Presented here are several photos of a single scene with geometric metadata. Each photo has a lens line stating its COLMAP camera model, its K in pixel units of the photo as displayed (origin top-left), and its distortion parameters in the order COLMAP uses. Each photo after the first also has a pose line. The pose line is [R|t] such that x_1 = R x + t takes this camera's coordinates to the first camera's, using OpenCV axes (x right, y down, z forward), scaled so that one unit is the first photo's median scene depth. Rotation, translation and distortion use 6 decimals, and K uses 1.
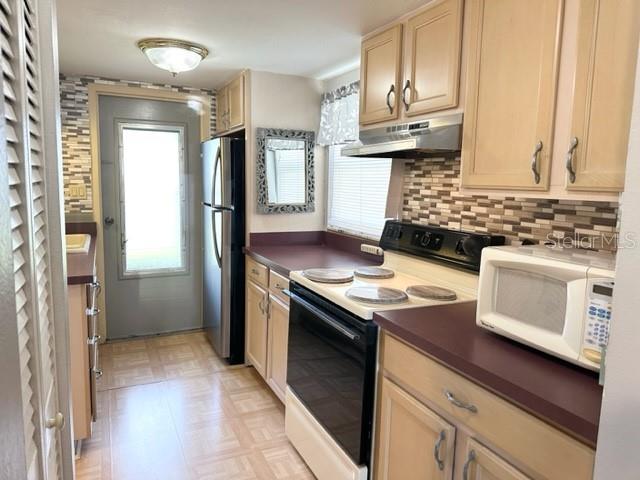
lens RADIAL K [[457.8, 0, 319.6], [0, 457.8, 242.3], [0, 0, 1]] dist [0.062967, -0.056002]
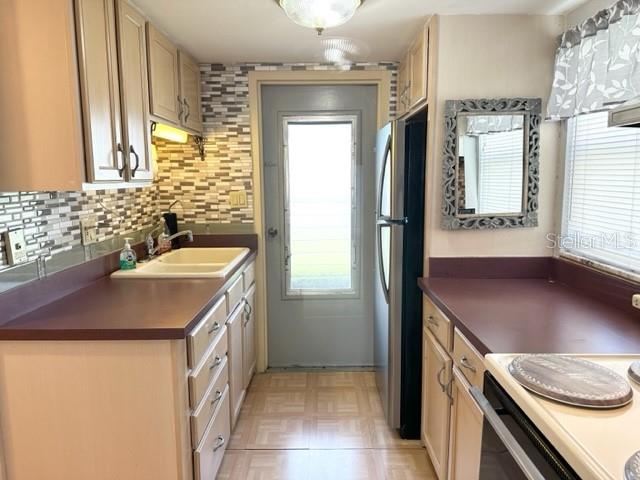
lens RADIAL K [[457.8, 0, 322.0], [0, 457.8, 242.0], [0, 0, 1]] dist [0.062967, -0.056002]
pose [[0.906343, 0.027918, -0.421619, -0.010100], [-0.025335, 0.999610, 0.011727, -0.045539], [0.421782, 0.000053, 0.906697, 0.299289]]
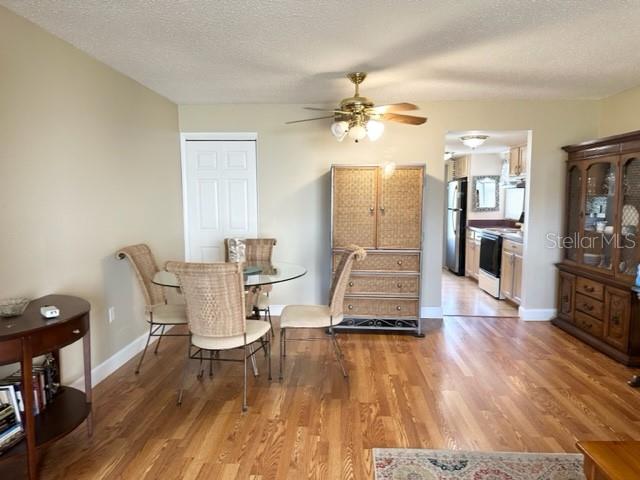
lens RADIAL K [[457.8, 0, 313.5], [0, 457.8, 242.0], [0, 0, 1]] dist [0.062967, -0.056002]
pose [[0.878040, 0.020045, -0.478168, 0.272011], [-0.035075, 0.999131, -0.022523, 0.166144], [0.477301, 0.036548, 0.877980, -1.393485]]
